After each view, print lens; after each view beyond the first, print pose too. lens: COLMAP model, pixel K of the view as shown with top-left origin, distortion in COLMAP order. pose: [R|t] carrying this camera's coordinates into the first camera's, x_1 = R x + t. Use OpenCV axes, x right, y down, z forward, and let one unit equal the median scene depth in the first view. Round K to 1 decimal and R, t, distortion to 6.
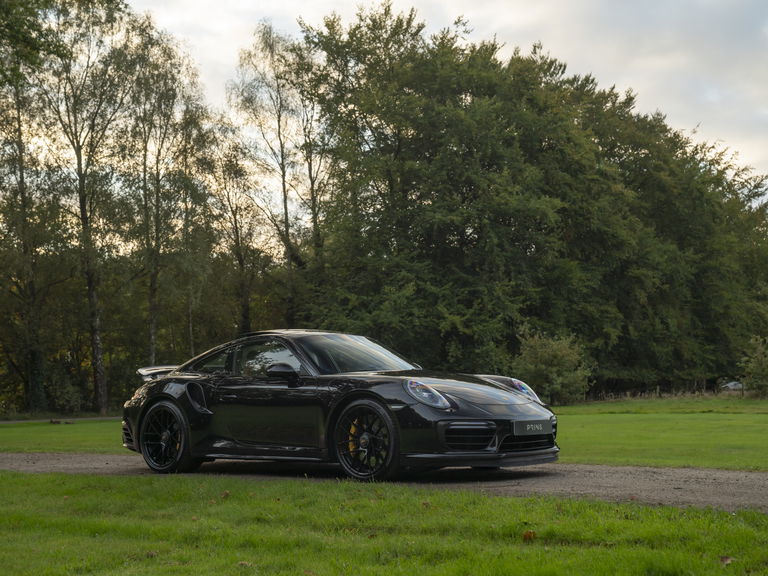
lens RADIAL K [[1059.4, 0, 383.4], [0, 1059.4, 286.3], [0, 0, 1]] dist [0.030264, 0.000000]
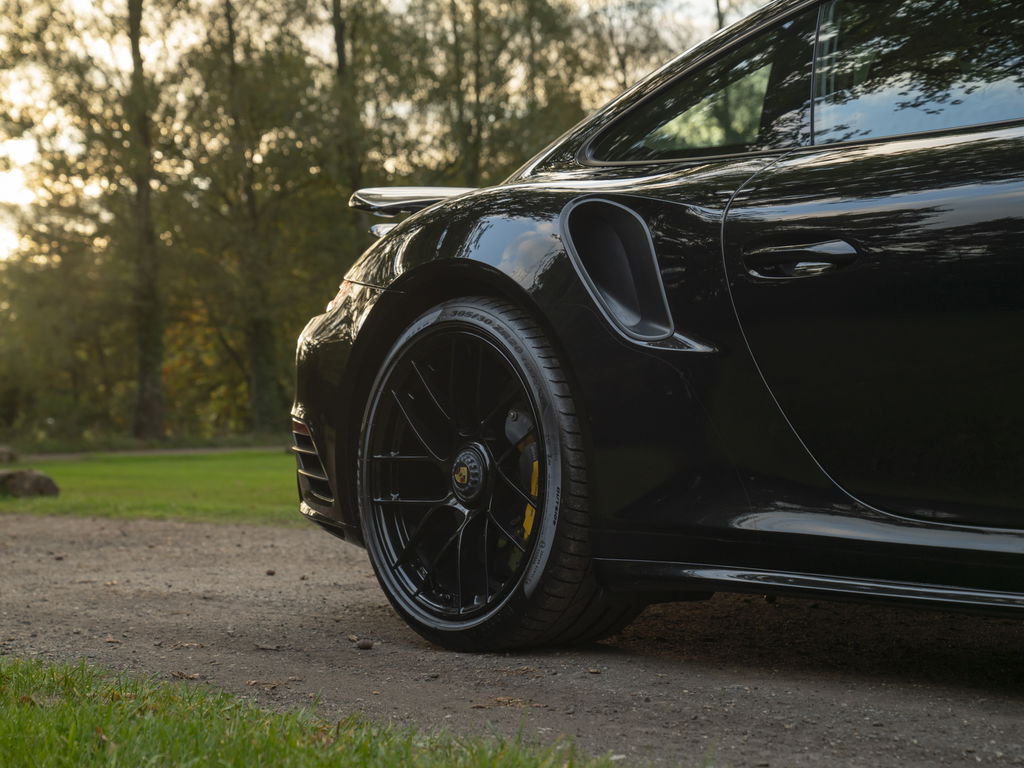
lens RADIAL K [[1852.4, 0, 511.8], [0, 1852.4, 384.1], [0, 0, 1]] dist [-0.026077, 0.000000]
pose [[0.981022, 0.003716, -0.193860, -0.023605], [0.012957, 0.996325, 0.084666, 0.017466], [0.193463, -0.085572, 0.977369, 0.120665]]
